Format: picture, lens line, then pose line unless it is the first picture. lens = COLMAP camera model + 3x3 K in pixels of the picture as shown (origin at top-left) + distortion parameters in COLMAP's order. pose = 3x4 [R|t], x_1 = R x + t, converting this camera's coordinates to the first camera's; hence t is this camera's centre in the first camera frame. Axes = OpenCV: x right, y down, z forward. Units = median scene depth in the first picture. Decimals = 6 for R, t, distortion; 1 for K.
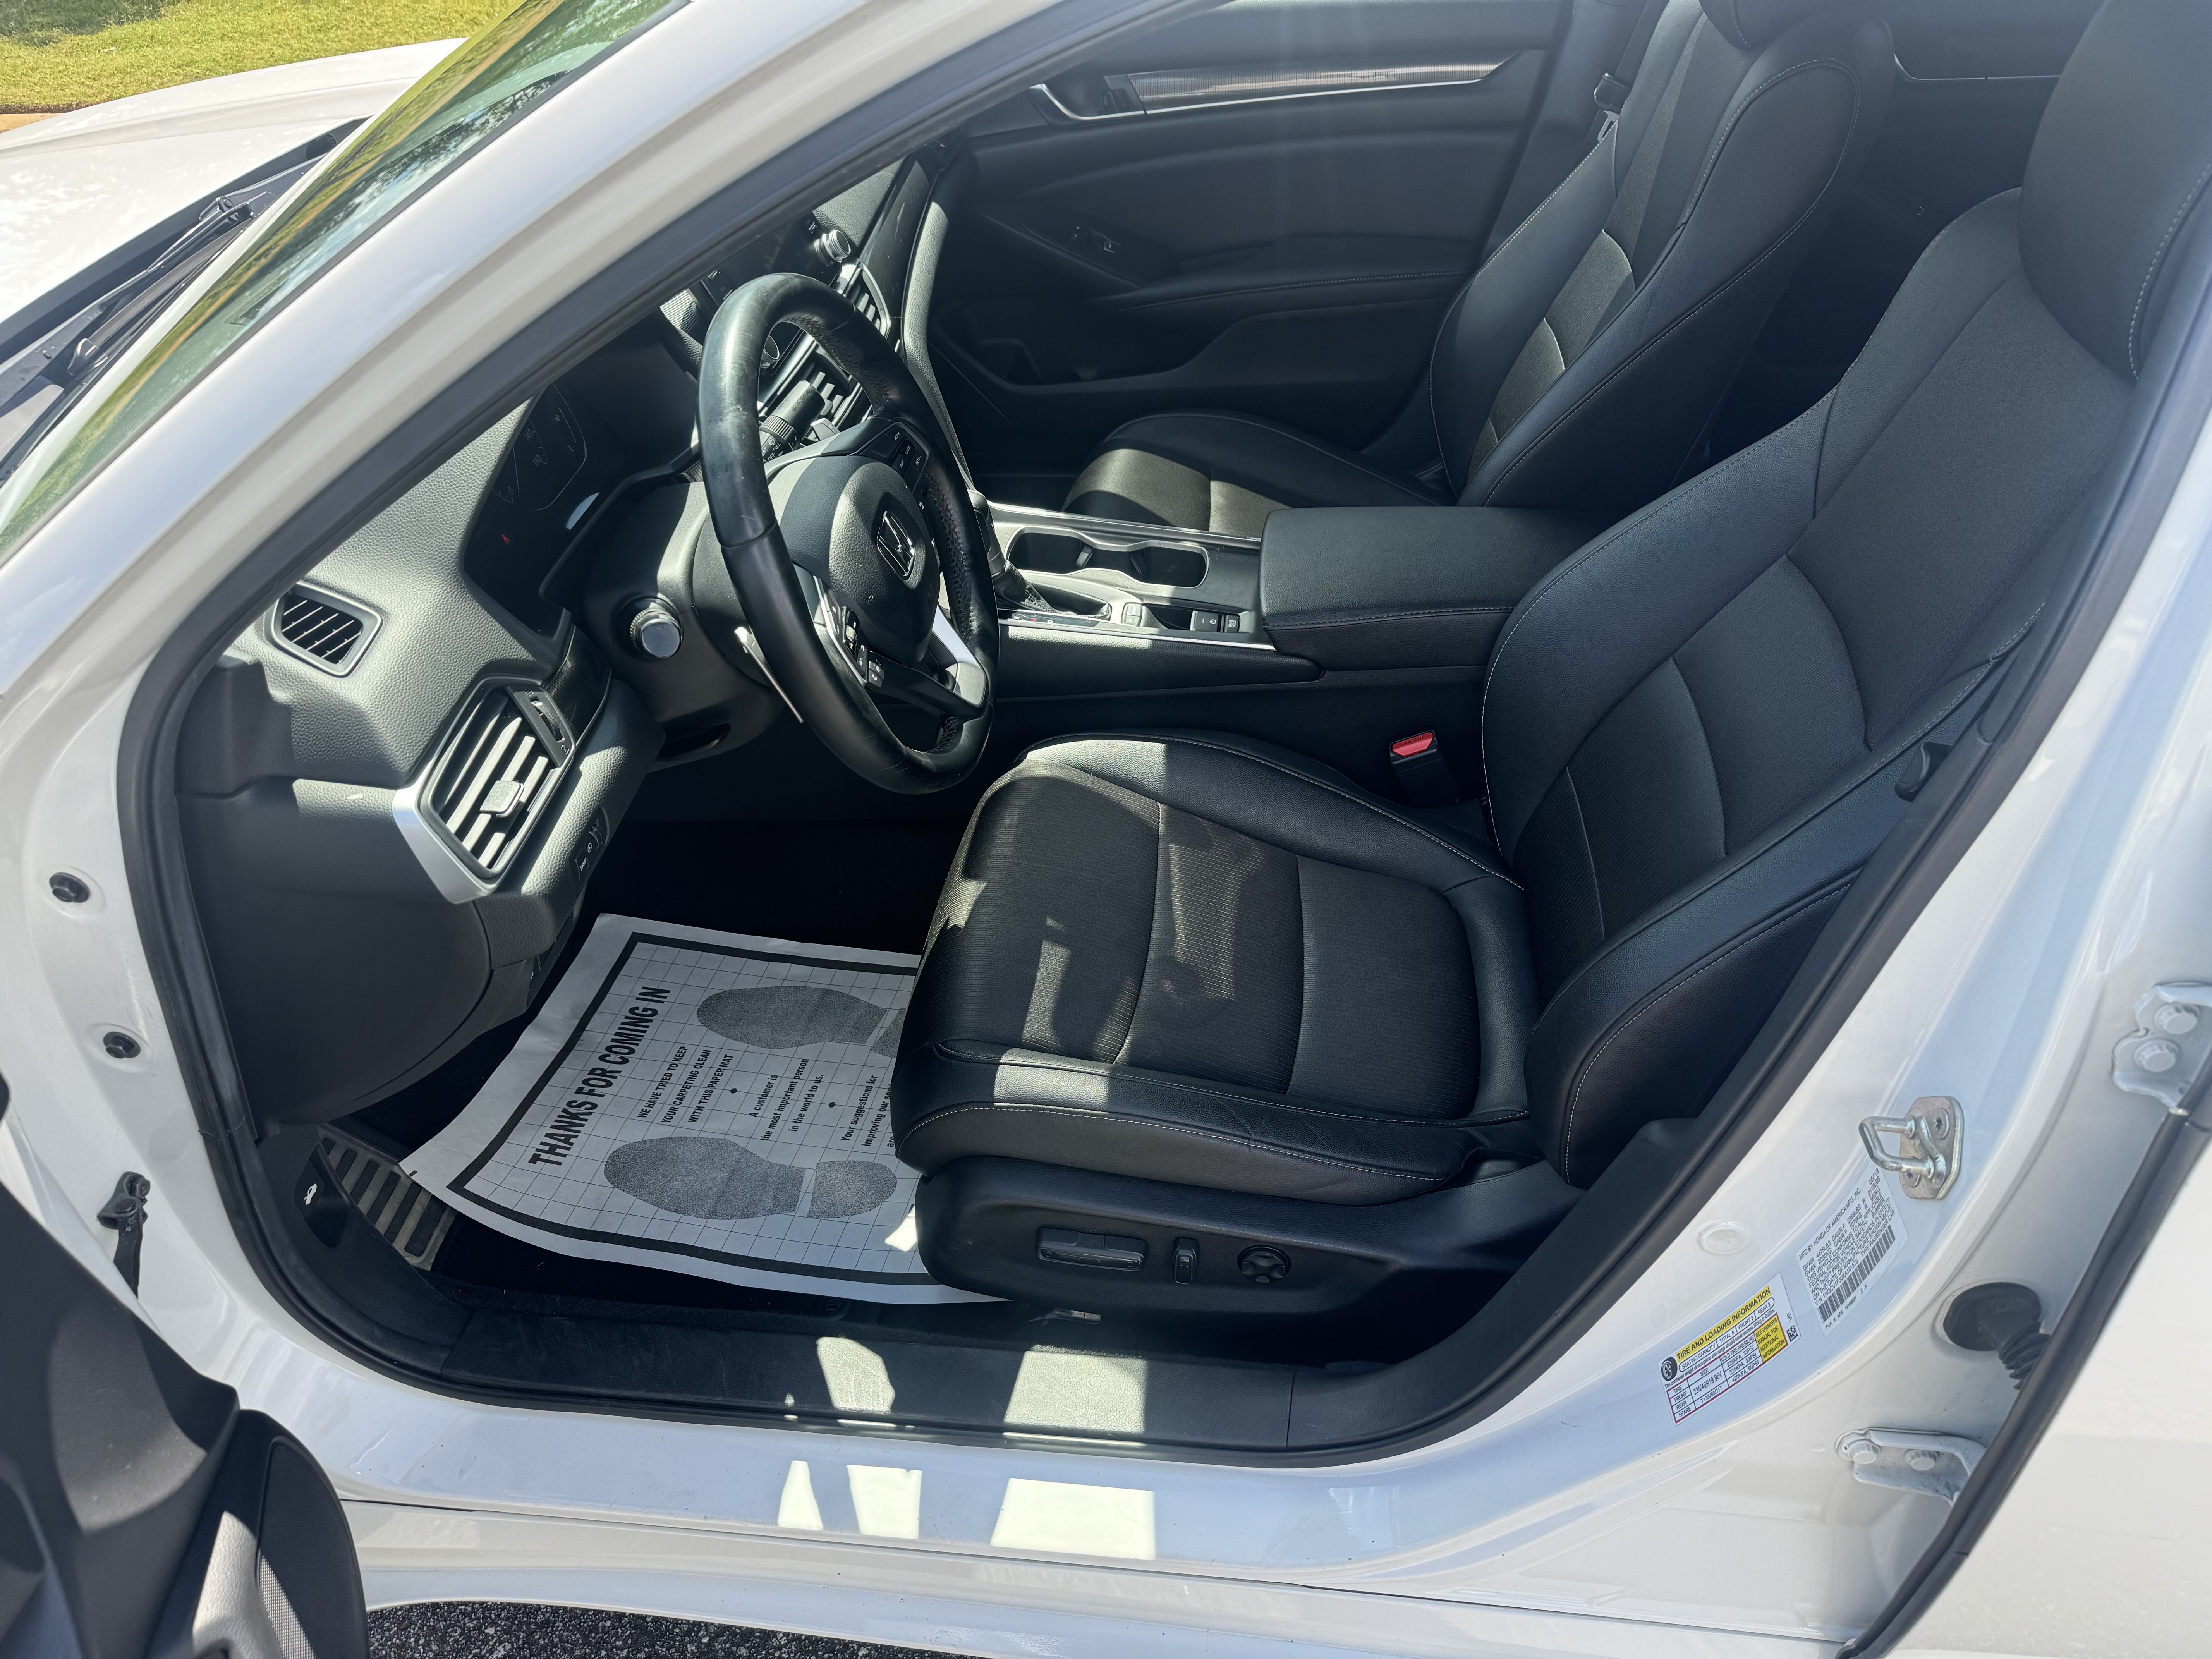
lens RADIAL K [[1536.5, 0, 1122.5], [0, 1536.5, 820.6], [0, 0, 1]] dist [0.218554, -0.421149]
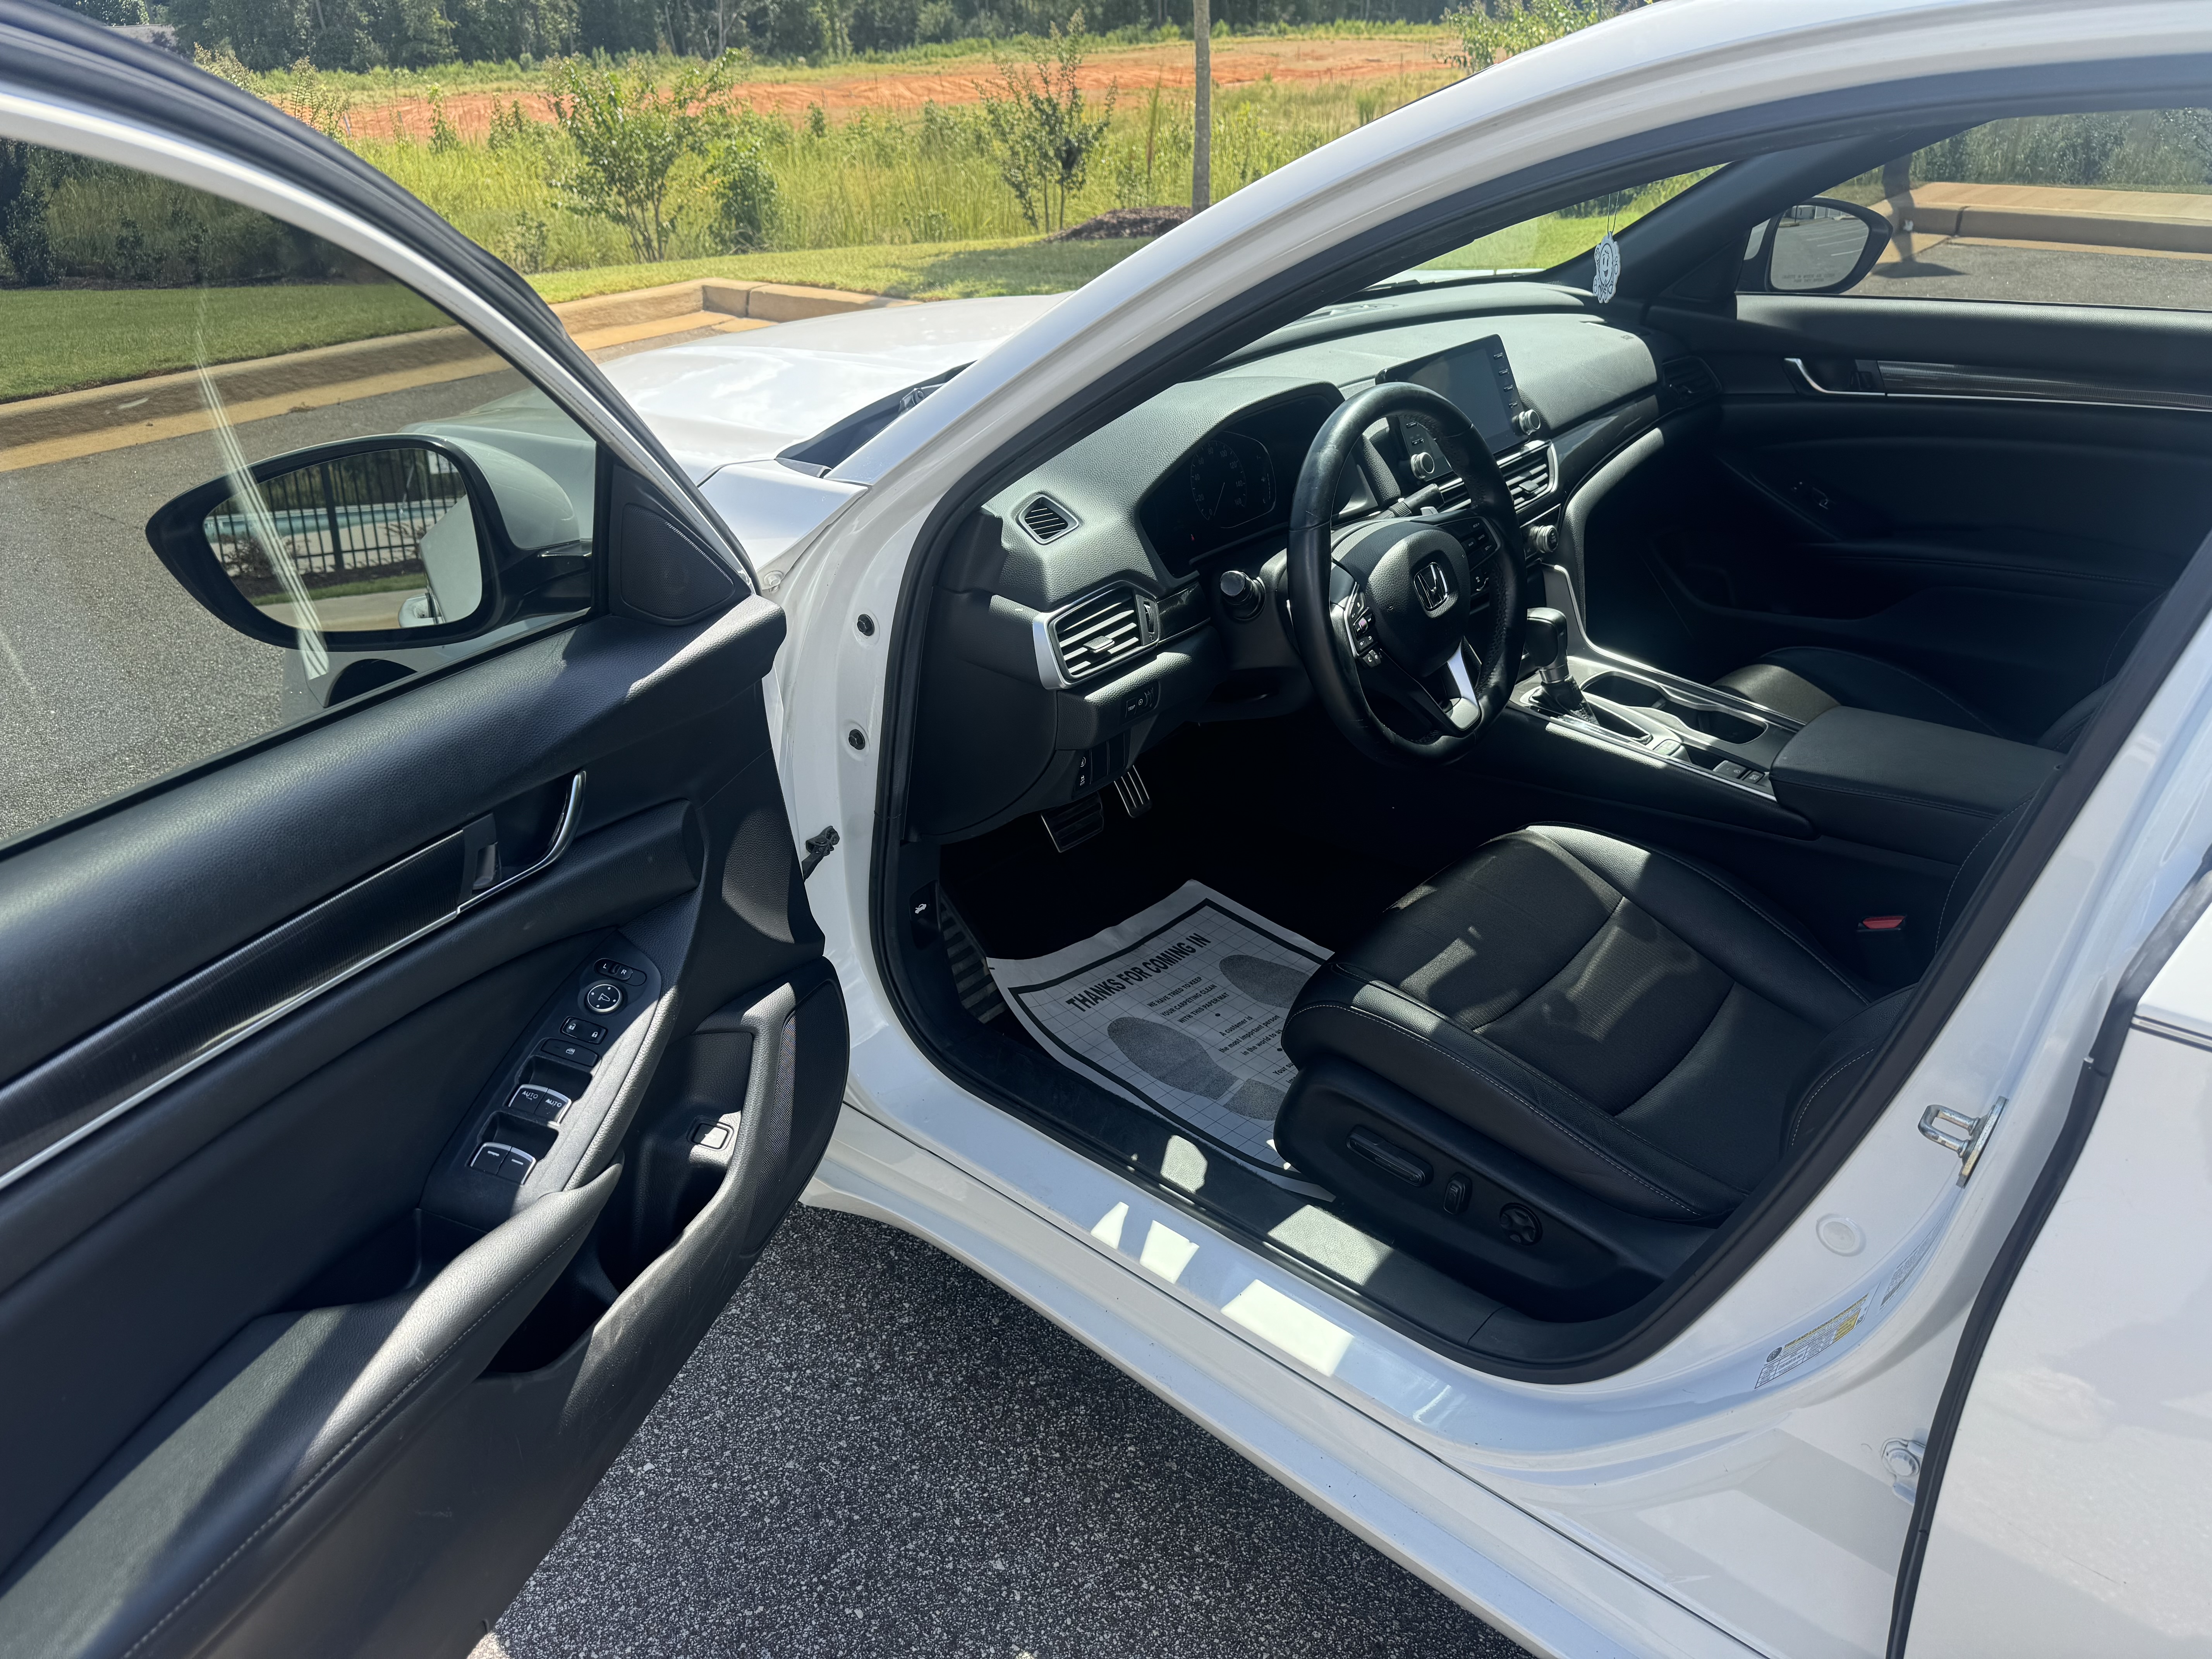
lens RADIAL K [[1564.1, 0, 1104.2], [0, 1564.1, 765.4], [0, 0, 1]] dist [0.049956, -0.007704]
pose [[0.825023, 0.267490, -0.497781, 0.290335], [-0.366176, 0.923975, -0.110390, 0.187778], [0.430409, 0.273350, 0.860249, -0.204940]]
